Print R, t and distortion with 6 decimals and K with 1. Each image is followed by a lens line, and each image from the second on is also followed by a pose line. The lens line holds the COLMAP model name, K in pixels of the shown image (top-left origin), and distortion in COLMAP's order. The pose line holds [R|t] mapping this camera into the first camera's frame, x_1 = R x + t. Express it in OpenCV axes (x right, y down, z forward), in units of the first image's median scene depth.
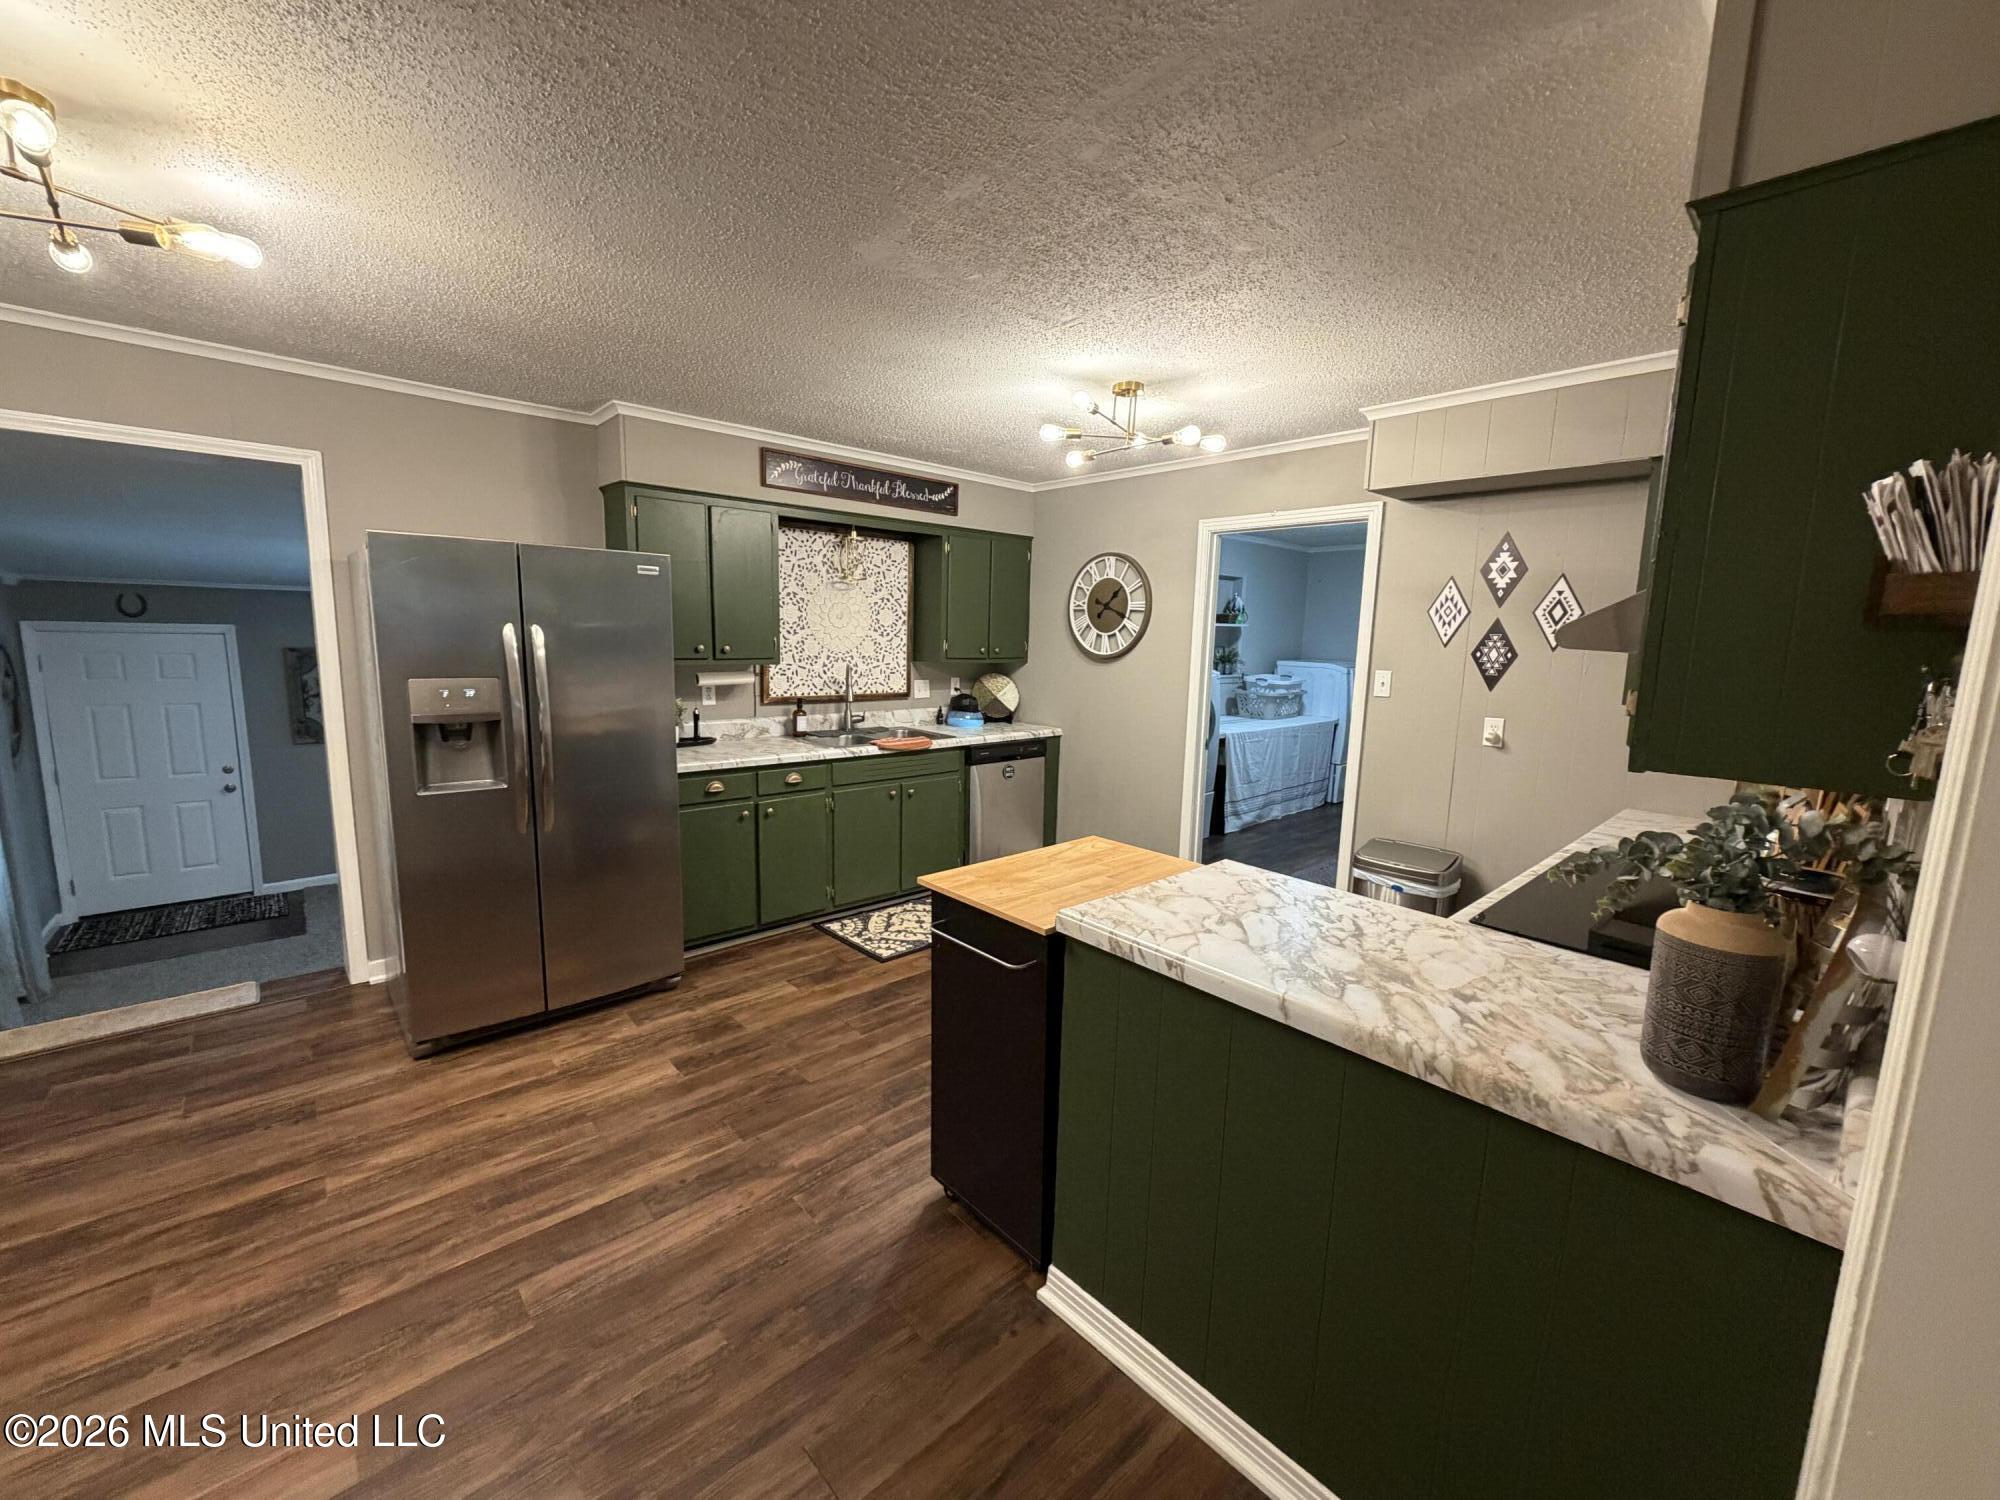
lens RADIAL K [[801.6, 0, 994.7], [0, 801.6, 742.1], [0, 0, 1]] dist [0.012272, 0.000039]
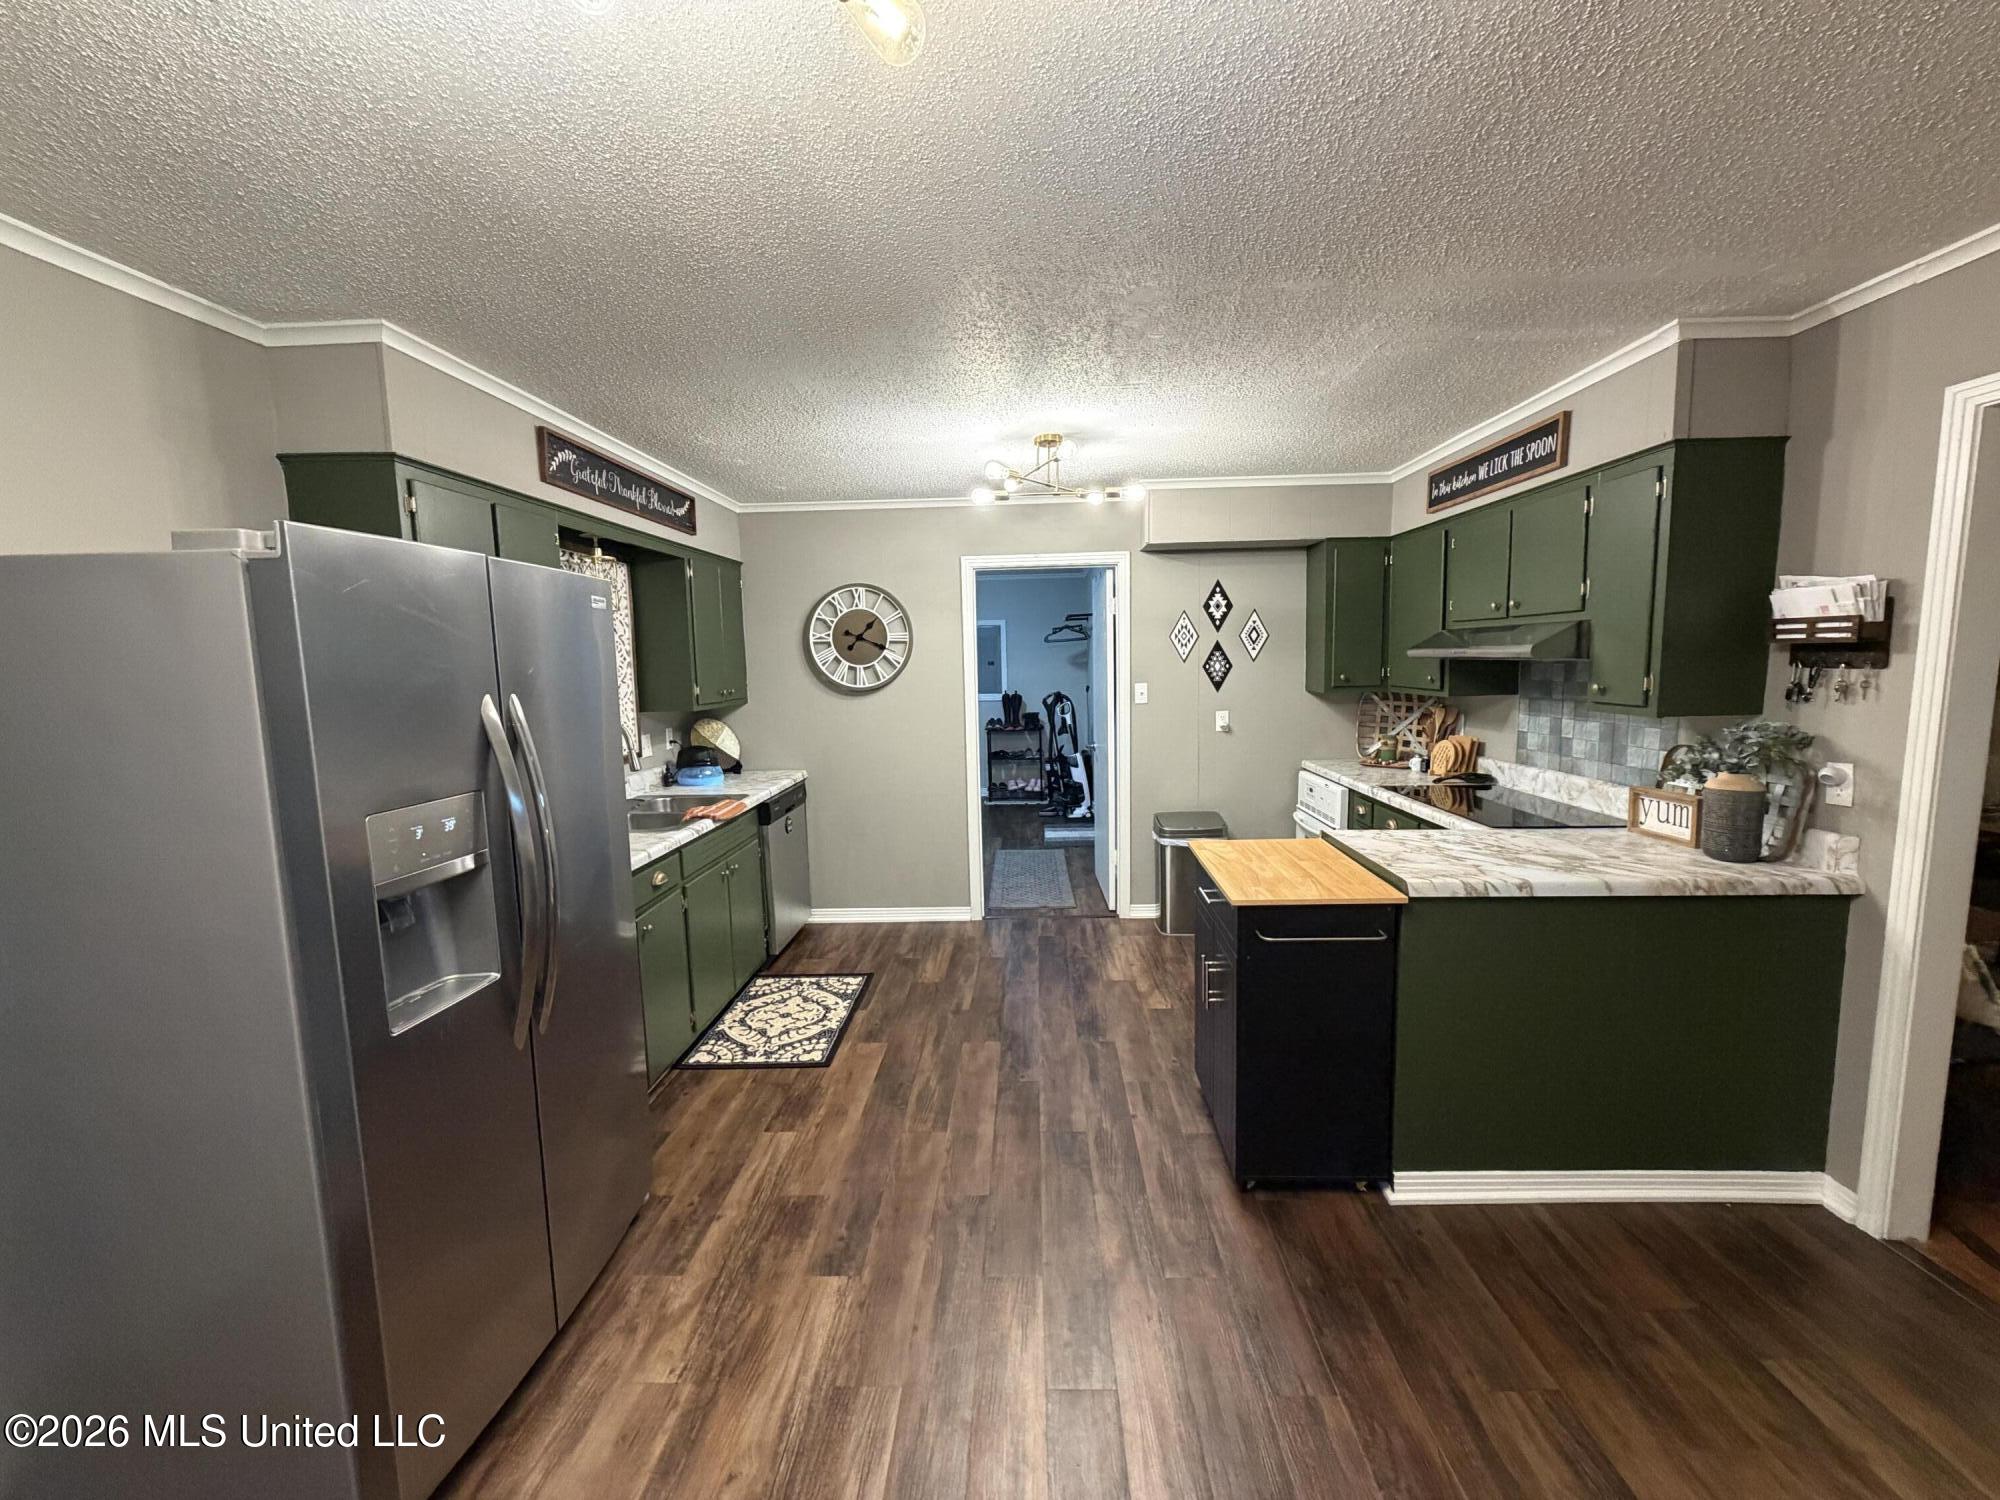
lens RADIAL K [[801.6, 0, 1013.2], [0, 801.6, 743.2], [0, 0, 1]] dist [0.012272, 0.000039]
pose [[0.697058, -0.118017, 0.707236, -0.489842], [0.138565, 0.989940, 0.028621, -0.050217], [-0.703499, 0.078048, 0.706398, 0.211954]]
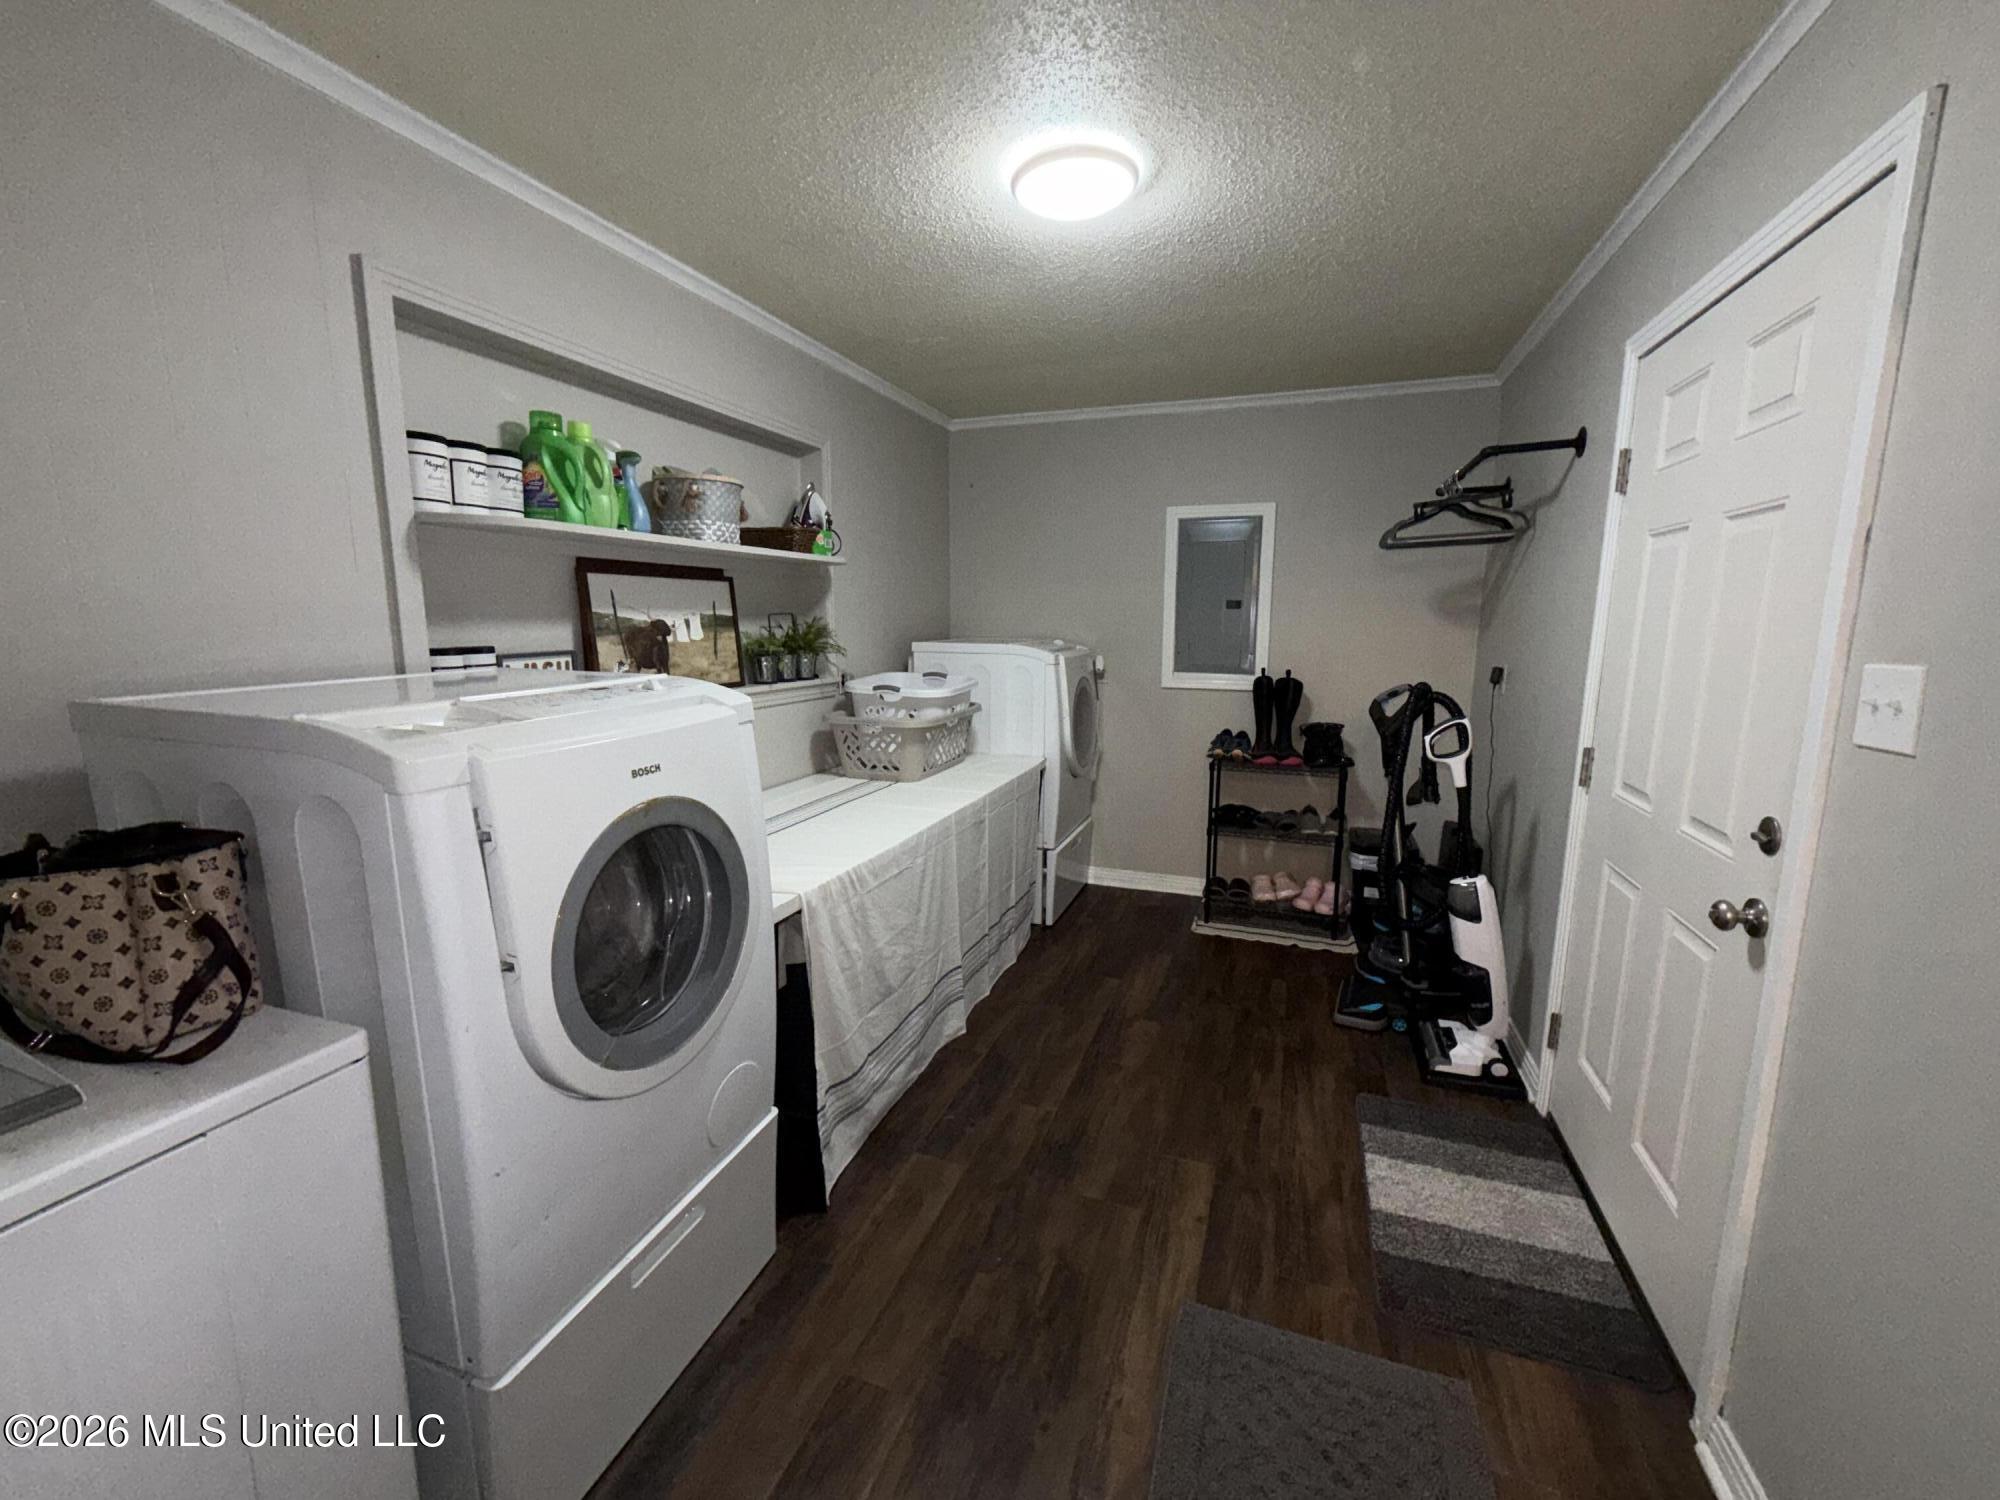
lens RADIAL K [[801.6, 0, 1008.0], [0, 801.6, 744.6], [0, 0, 1]] dist [0.012272, 0.000039]
pose [[0.884402, -0.094397, 0.457079, 0.339021], [0.081499, 0.995521, 0.047905, -0.112290], [-0.459554, -0.005116, 0.888135, 1.045057]]
